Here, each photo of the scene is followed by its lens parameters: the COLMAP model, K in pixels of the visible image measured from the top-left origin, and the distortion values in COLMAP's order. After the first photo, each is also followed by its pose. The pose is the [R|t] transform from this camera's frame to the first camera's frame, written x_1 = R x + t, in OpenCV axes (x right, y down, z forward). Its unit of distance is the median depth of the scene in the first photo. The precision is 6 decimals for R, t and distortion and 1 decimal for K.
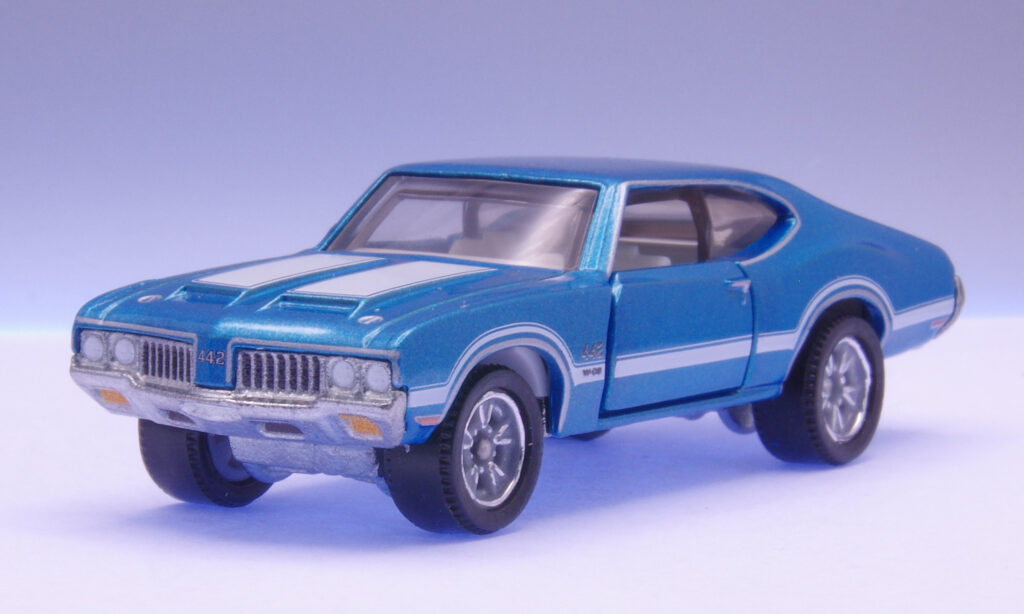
lens RADIAL K [[4061.4, 0, 512.0], [0, 4061.4, 307.0], [0, 0, 1]] dist [0.054456, 0.778142]
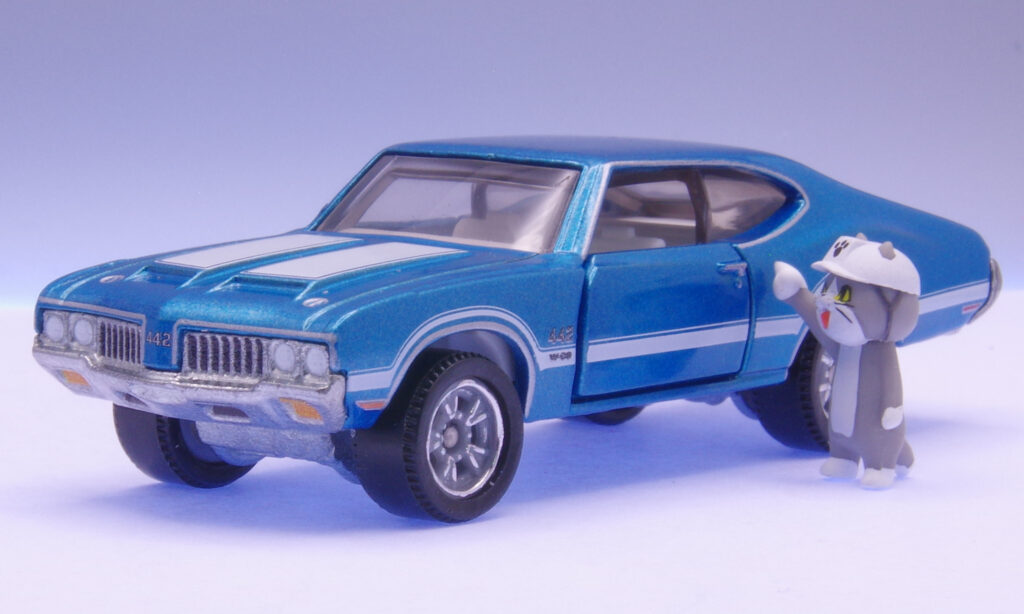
lens RADIAL K [[4061.4, 0, 512.0], [0, 4061.4, 307.0], [0, 0, 1]] dist [0.054456, 0.778142]
pose [[0.995441, 0.007094, -0.095113, 0.102793], [-0.006412, 0.999952, 0.007475, -0.003239], [0.095161, -0.006831, 0.995438, 0.023667]]
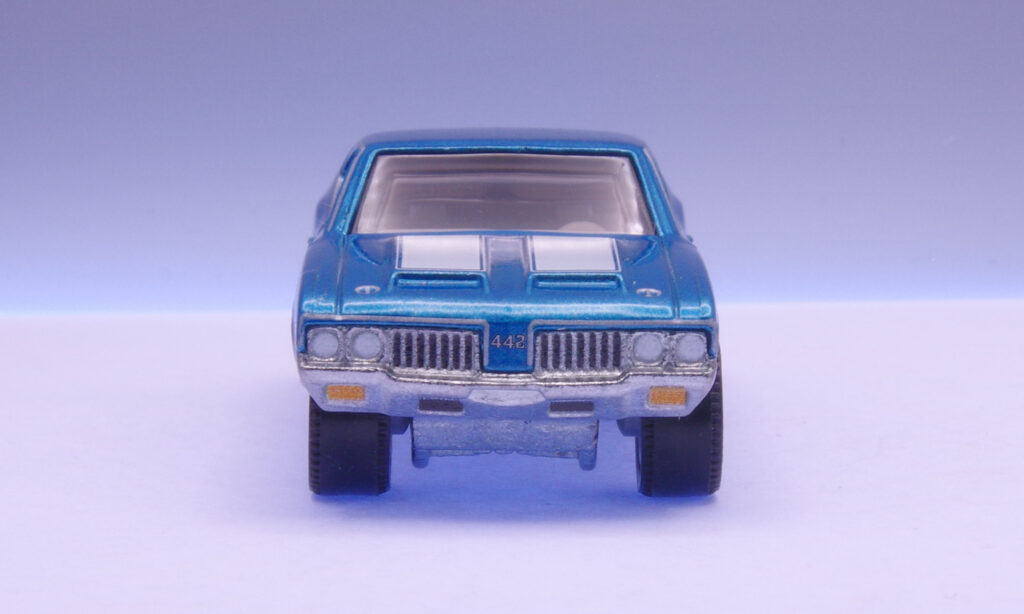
lens RADIAL K [[4061.4, 0, 512.0], [0, 4061.4, 307.0], [0, 0, 1]] dist [0.054456, 0.778142]
pose [[0.814660, -0.071285, 0.575541, -0.626585], [0.064043, 0.997405, 0.032886, -0.027910], [-0.576392, 0.010068, 0.817111, 0.183838]]
